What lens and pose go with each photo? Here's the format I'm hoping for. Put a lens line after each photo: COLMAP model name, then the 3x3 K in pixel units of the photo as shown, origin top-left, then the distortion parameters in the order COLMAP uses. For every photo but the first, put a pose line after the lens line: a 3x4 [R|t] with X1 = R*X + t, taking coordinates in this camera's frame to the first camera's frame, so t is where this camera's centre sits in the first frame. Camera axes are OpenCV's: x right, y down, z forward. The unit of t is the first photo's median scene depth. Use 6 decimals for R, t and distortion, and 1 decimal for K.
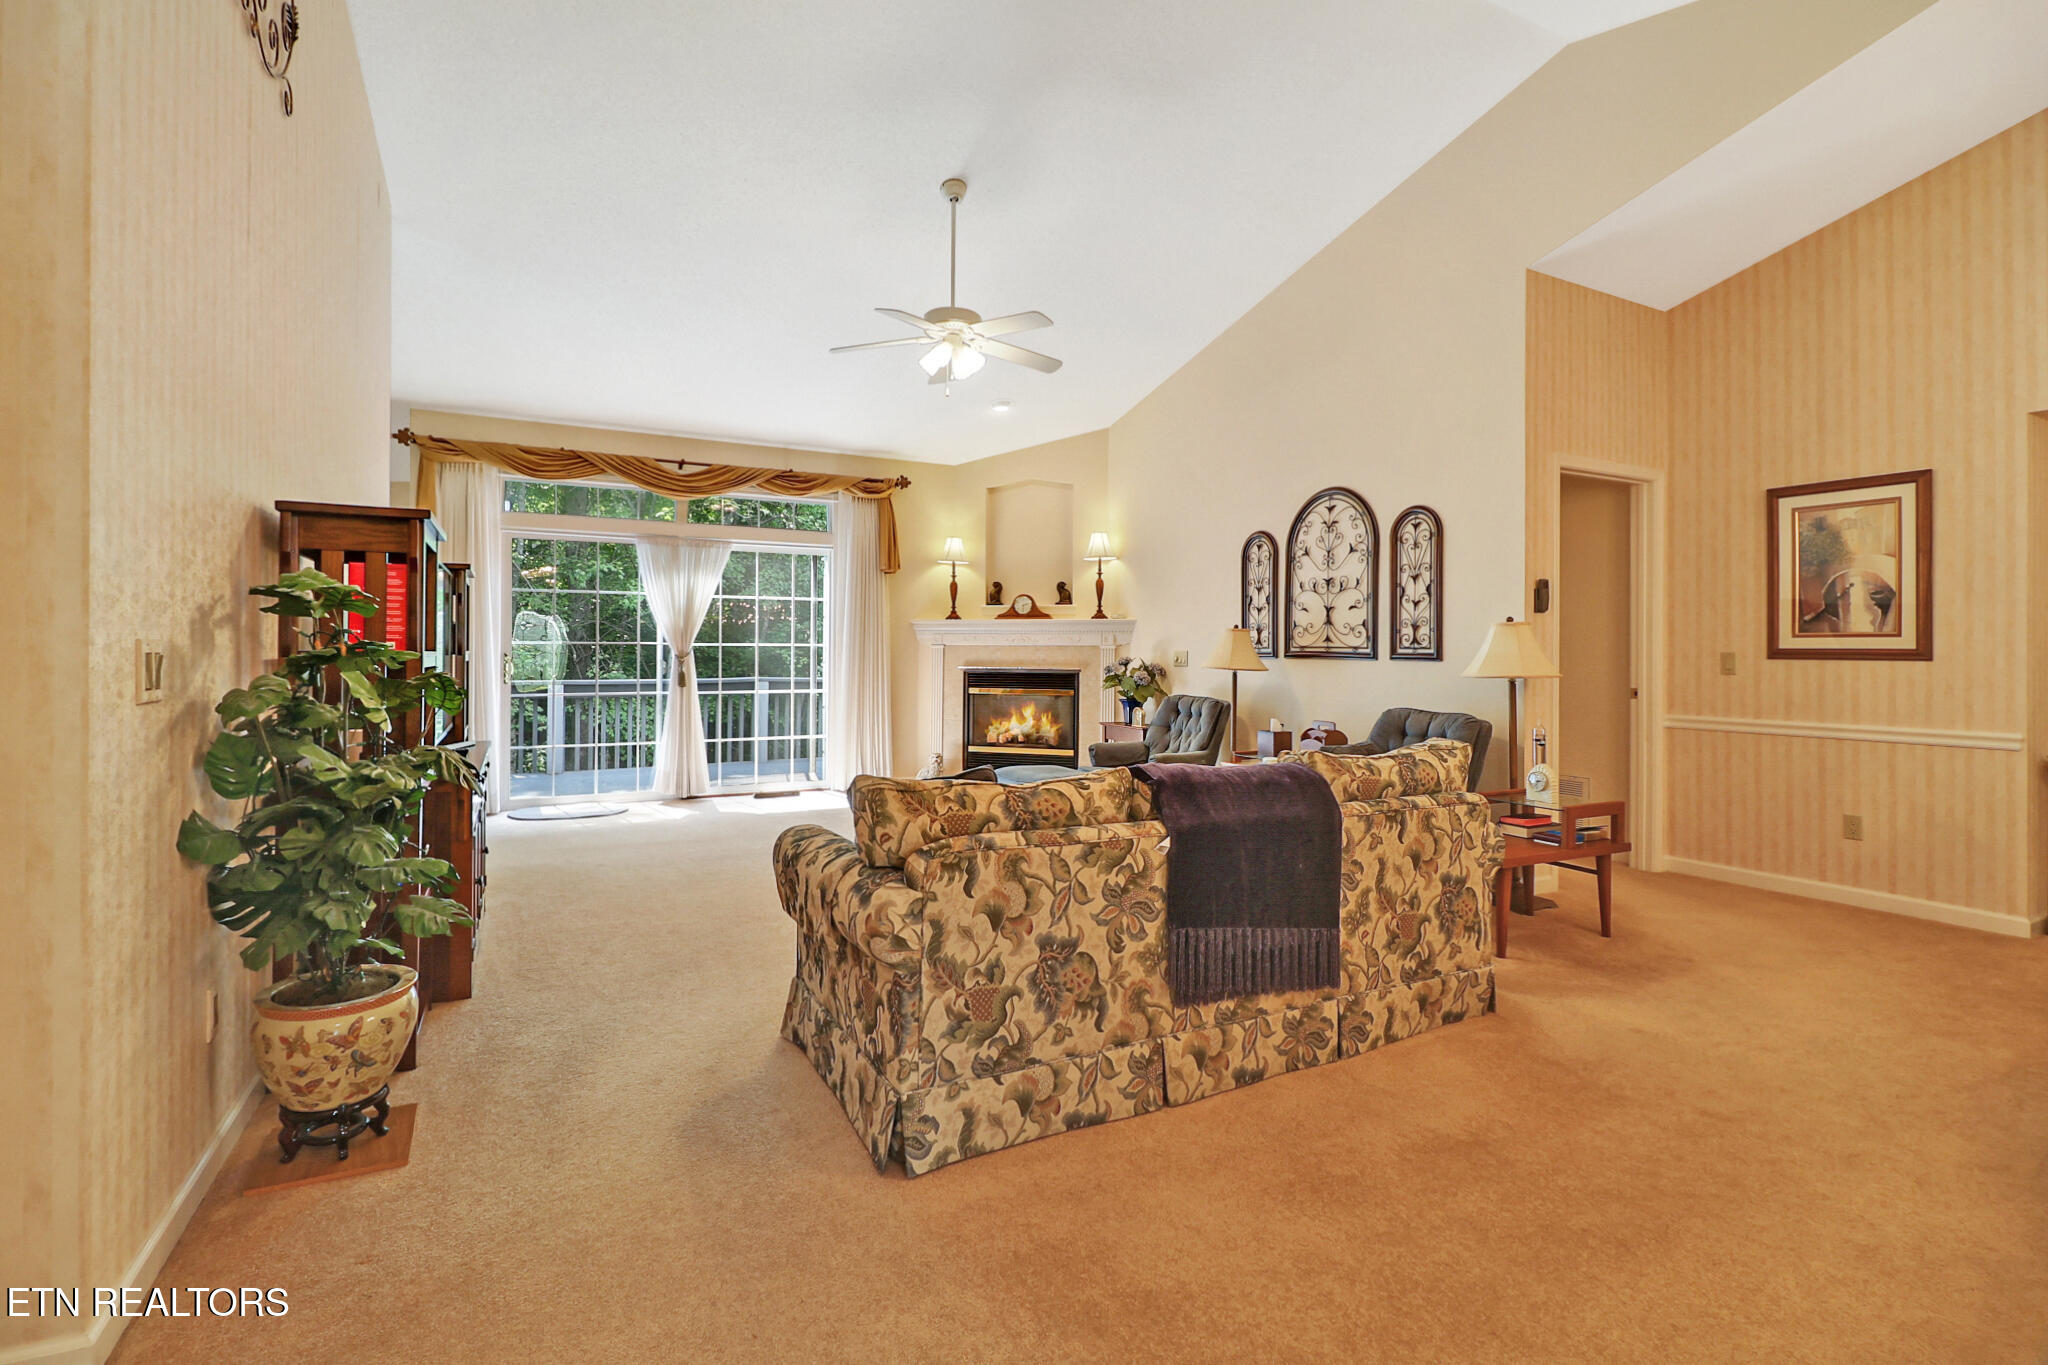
lens RADIAL K [[949.6, 0, 1011.2], [0, 949.6, 639.8], [0, 0, 1]] dist [-0.003374, -0.000973]
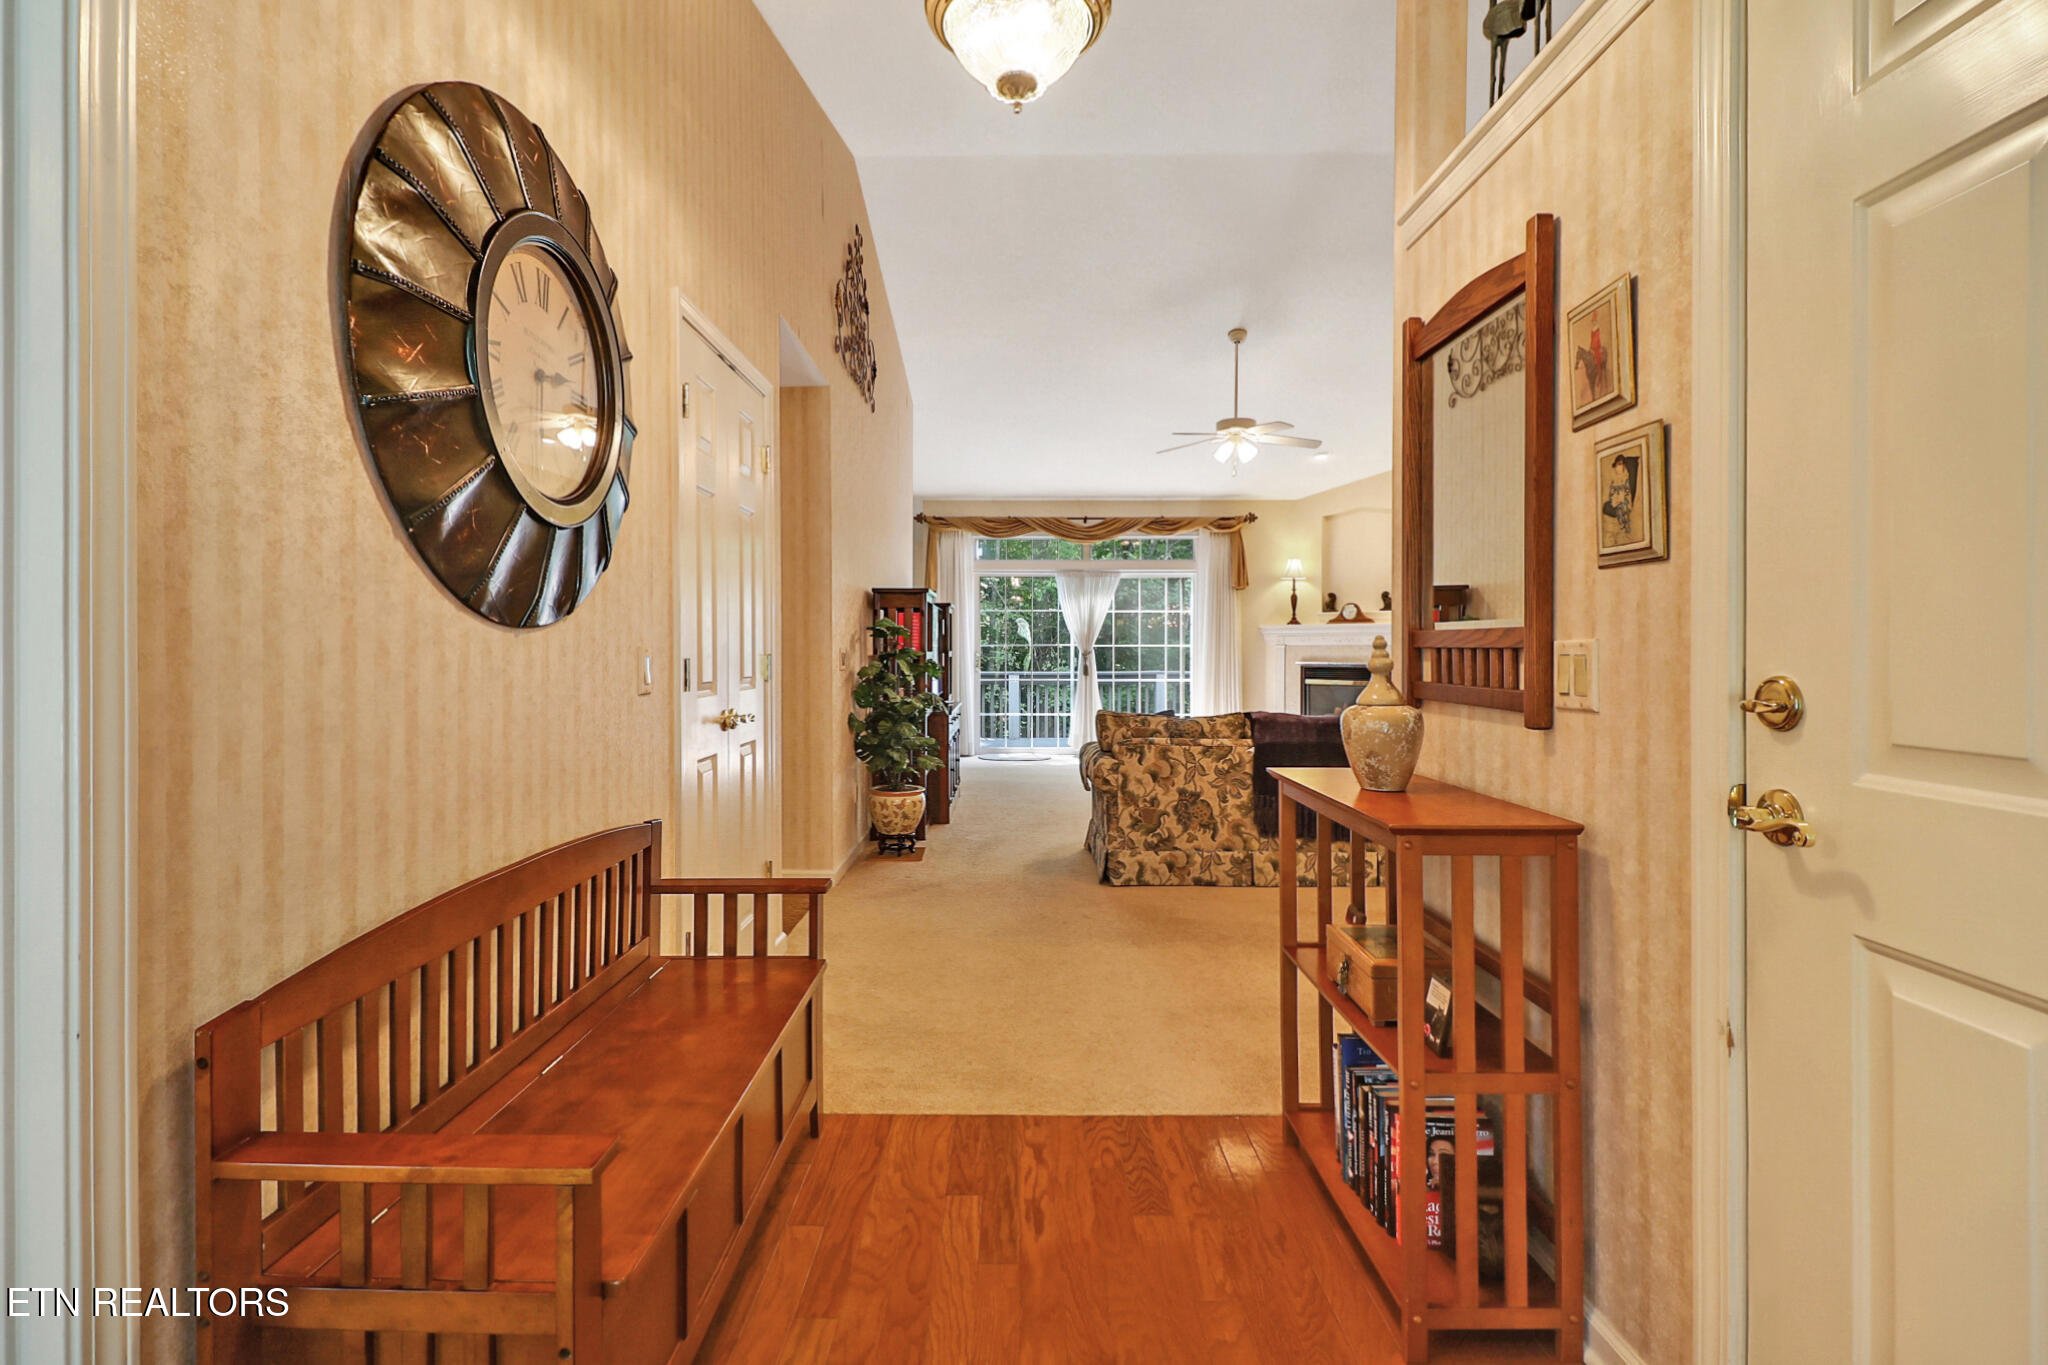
lens RADIAL K [[949.6, 0, 1011.2], [0, 949.6, 639.8], [0, 0, 1]] dist [-0.003374, -0.000973]
pose [[0.887799, -0.007953, -0.460163, 0.626007], [0.008851, 0.999961, -0.000206, -0.014455], [0.460146, -0.003890, 0.887835, -0.953484]]
